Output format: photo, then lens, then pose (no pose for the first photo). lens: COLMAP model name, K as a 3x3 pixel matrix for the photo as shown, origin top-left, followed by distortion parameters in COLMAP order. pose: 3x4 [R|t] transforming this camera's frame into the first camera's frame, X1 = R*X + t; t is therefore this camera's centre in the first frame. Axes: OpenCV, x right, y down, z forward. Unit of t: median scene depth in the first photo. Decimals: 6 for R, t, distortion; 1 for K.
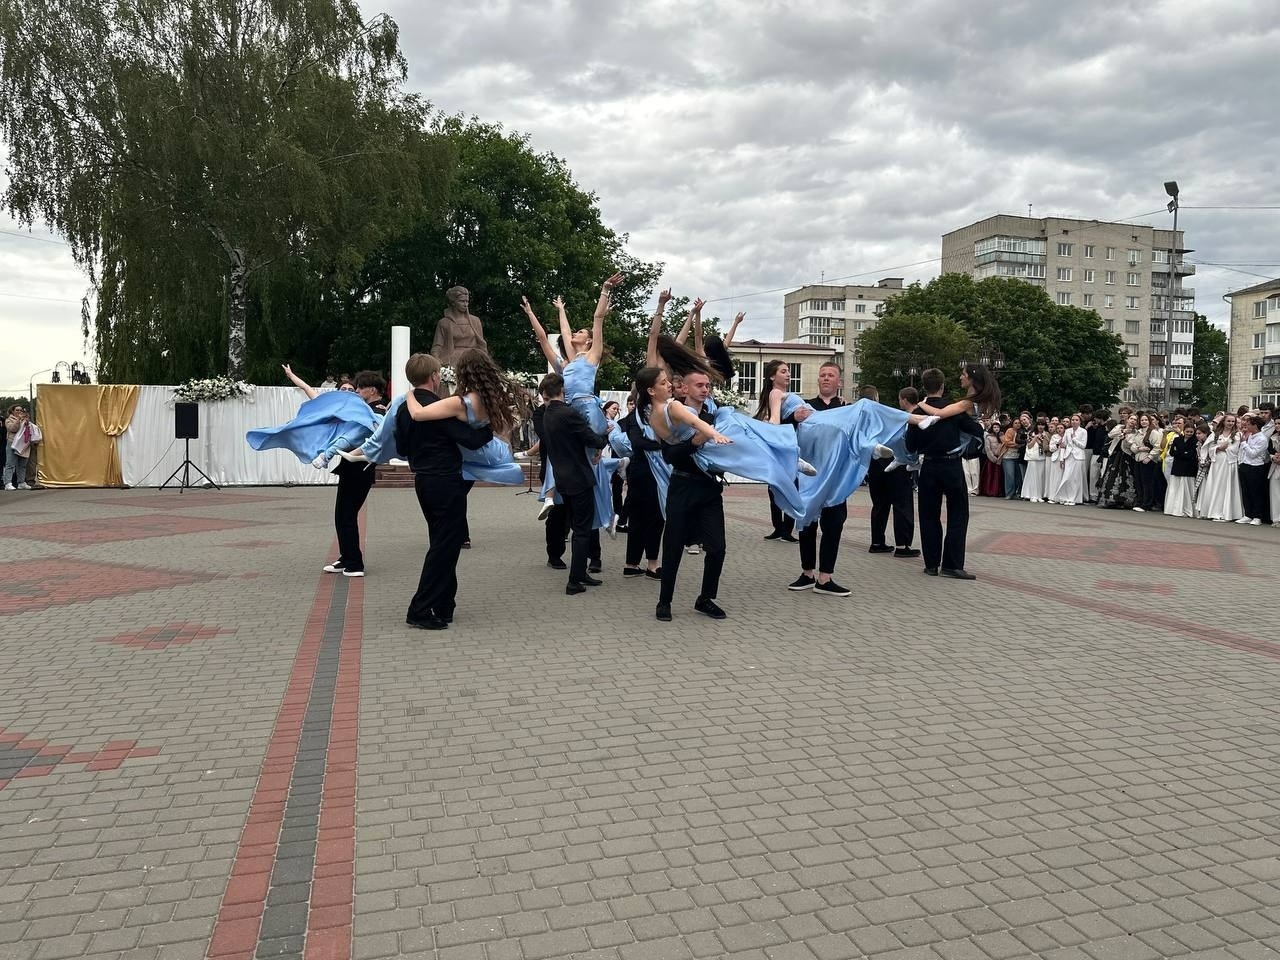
lens RADIAL K [[935.2, 0, 651.3], [0, 935.2, 471.5], [0, 0, 1]] dist [0.120230, -0.182365]
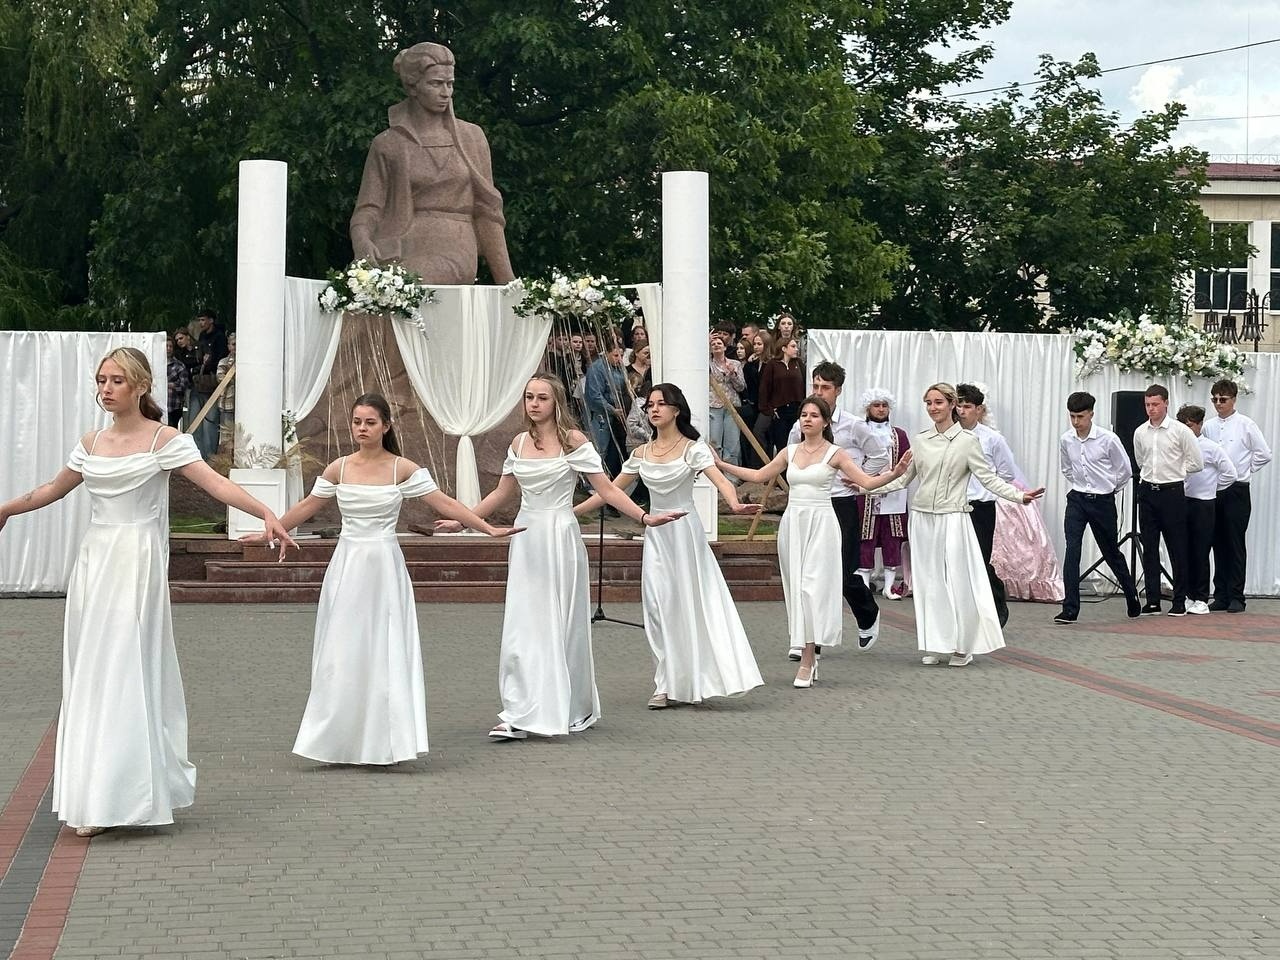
lens RADIAL K [[2707.5, 0, 637.1], [0, 2707.5, 450.8], [0, 0, 1]] dist [0.116461, 0.216473]
pose [[0.990016, -0.000492, -0.140951, 0.114478], [-0.004280, 0.999428, -0.033550, -0.030329], [0.140887, 0.033818, 0.989448, -0.069302]]
